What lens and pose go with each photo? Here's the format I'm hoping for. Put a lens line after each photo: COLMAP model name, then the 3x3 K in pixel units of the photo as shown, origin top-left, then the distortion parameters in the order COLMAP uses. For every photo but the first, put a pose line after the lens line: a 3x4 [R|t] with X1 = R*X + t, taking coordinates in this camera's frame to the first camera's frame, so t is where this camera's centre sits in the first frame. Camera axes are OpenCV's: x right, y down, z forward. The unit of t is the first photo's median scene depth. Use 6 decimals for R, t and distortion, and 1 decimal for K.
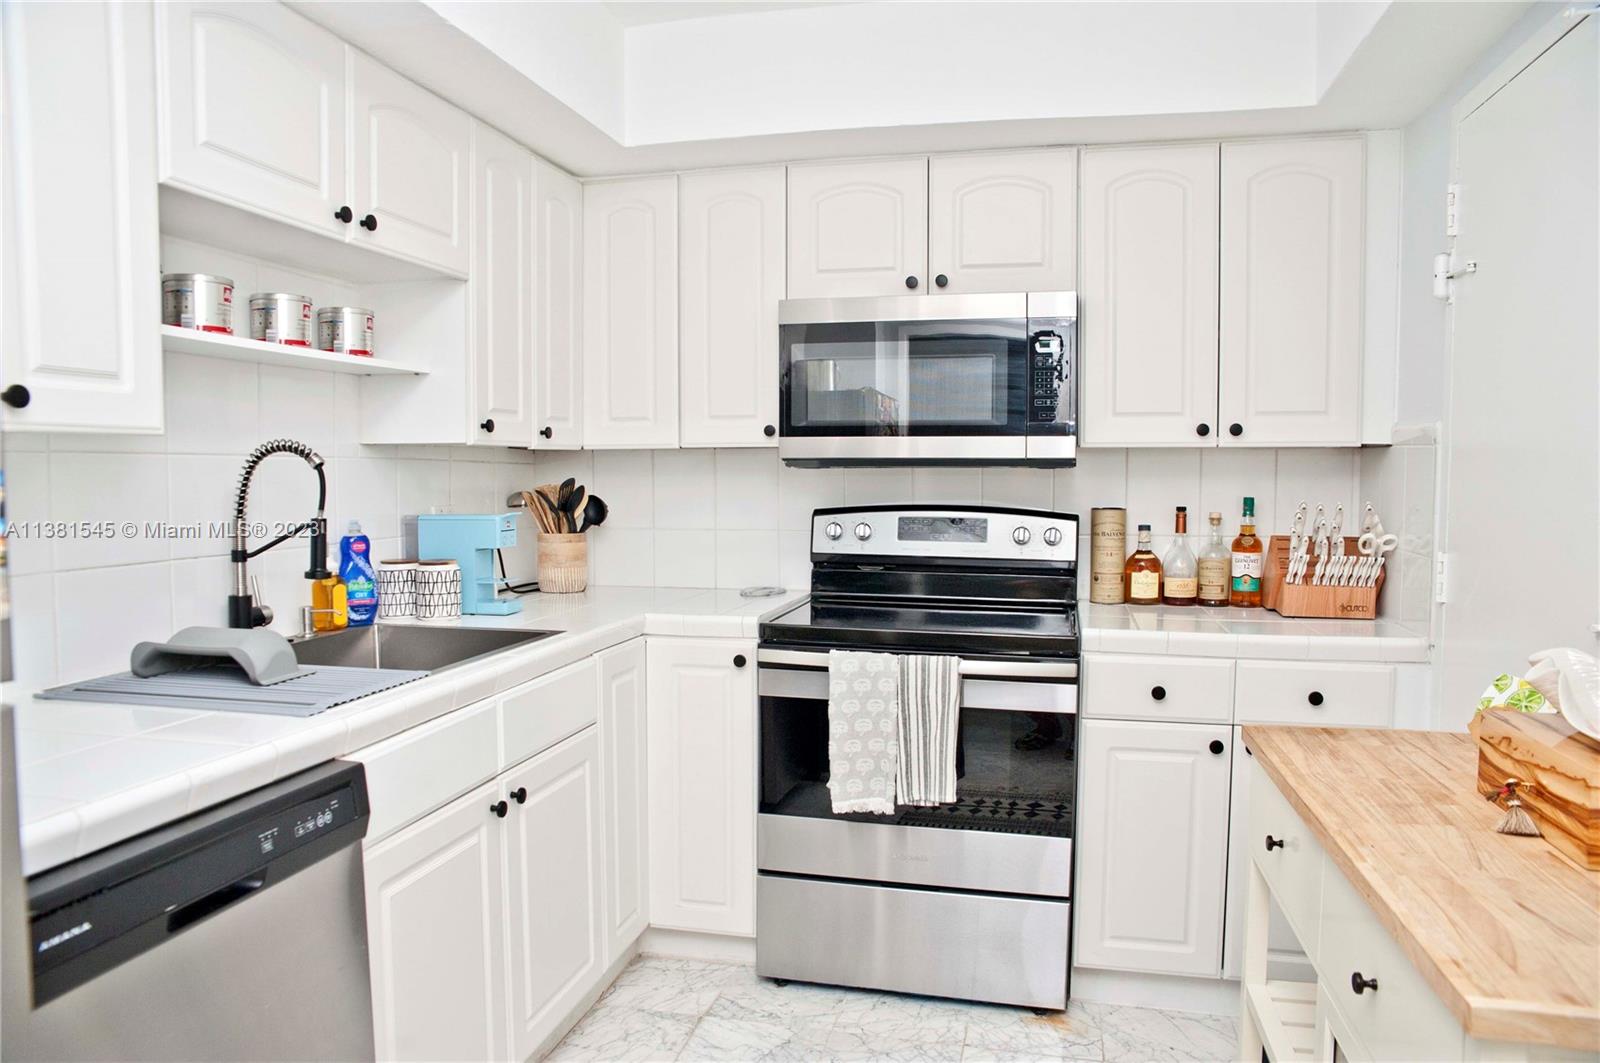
lens RADIAL K [[1099.0, 0, 801.4], [0, 1099.0, 538.9], [0, 0, 1]] dist [-0.114152, 0.092216]
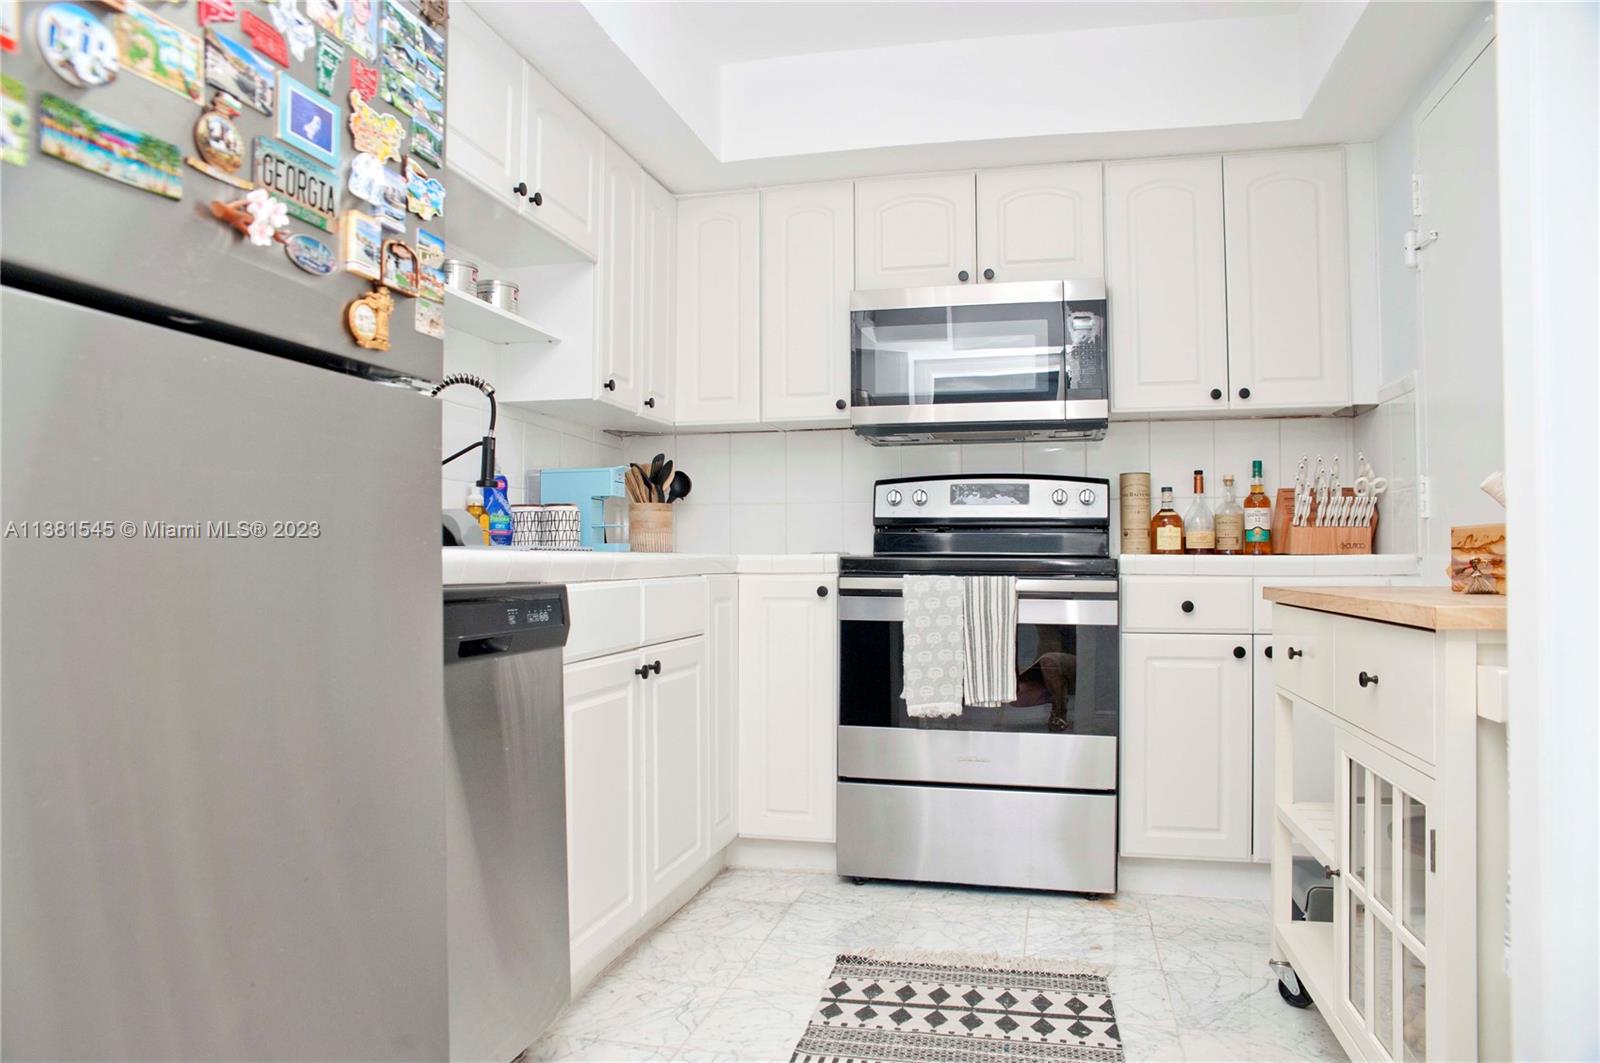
lens RADIAL K [[1099.5, 0, 800.0], [0, 1099.5, 531.5], [0, 0, 1]] dist [-0.109383, 0.093256]
pose [[0.999997, -0.002015, -0.001169, -0.079083], [0.001904, 0.996113, -0.088059, 0.151763], [0.001342, 0.088056, 0.996115, -0.155942]]
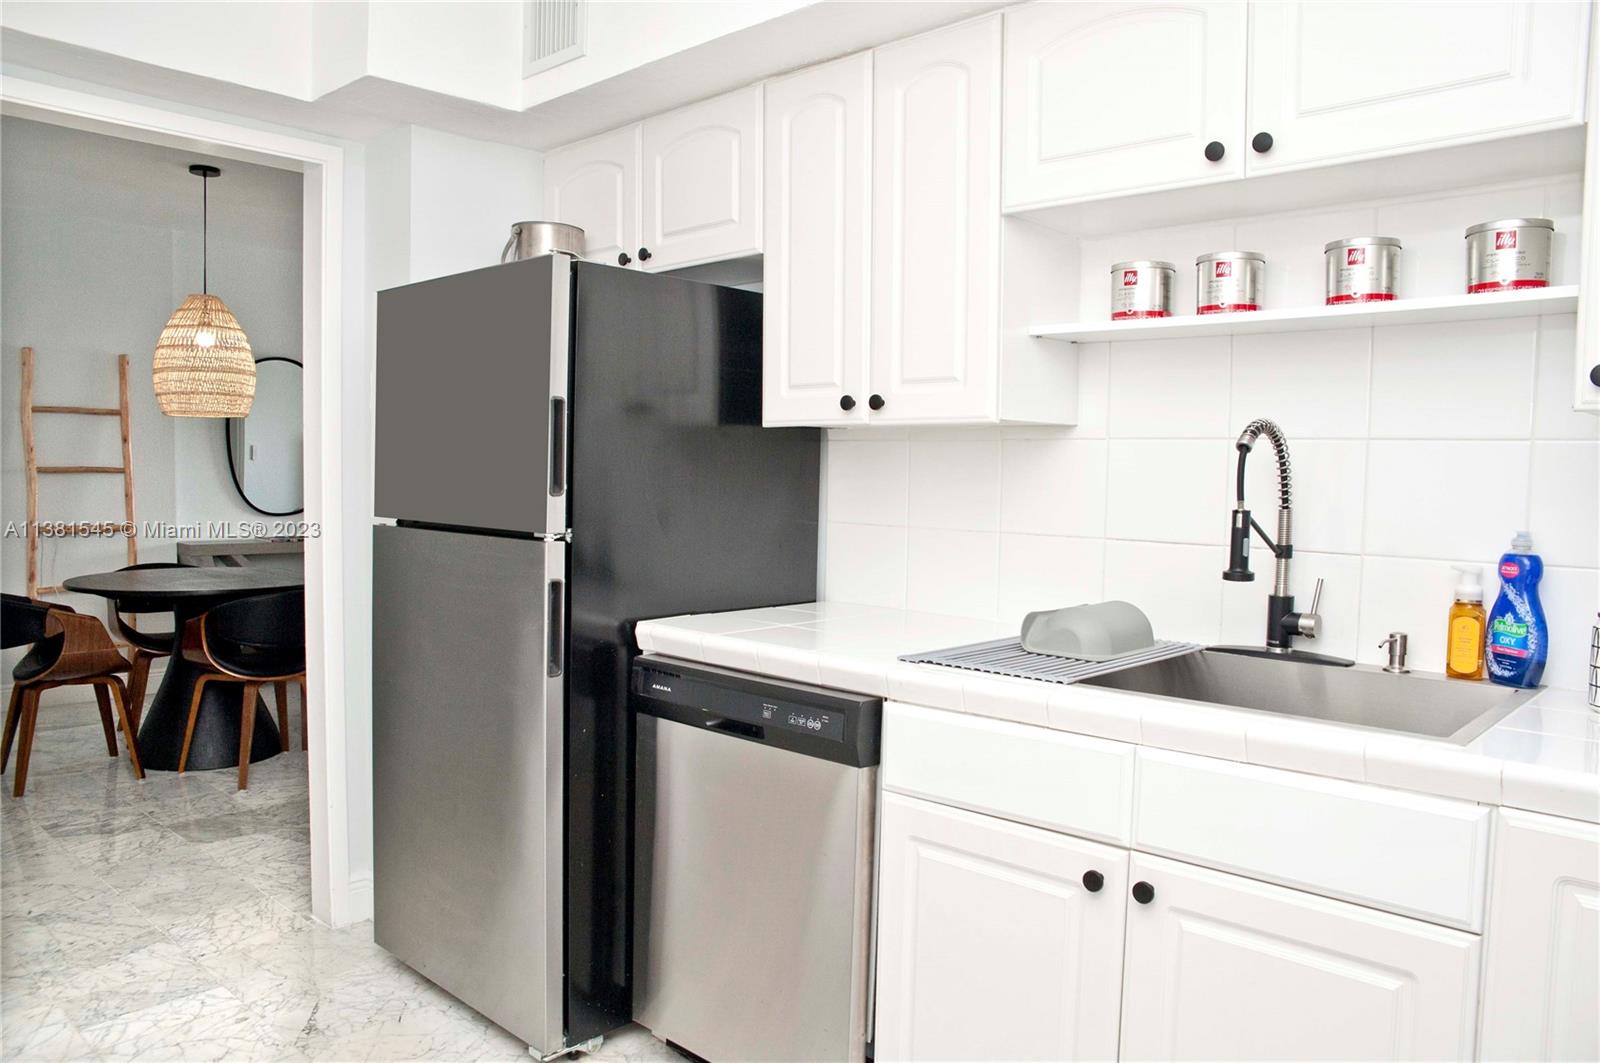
lens RADIAL K [[1142.5, 0, 818.6], [0, 1142.5, 526.8], [0, 0, 1]] dist [-0.117084, 0.099852]
pose [[-0.503150, 0.034045, -0.863528, 0.386033], [-0.068960, 0.994456, 0.079388, -0.042130], [0.861444, 0.099493, -0.498012, 0.910019]]
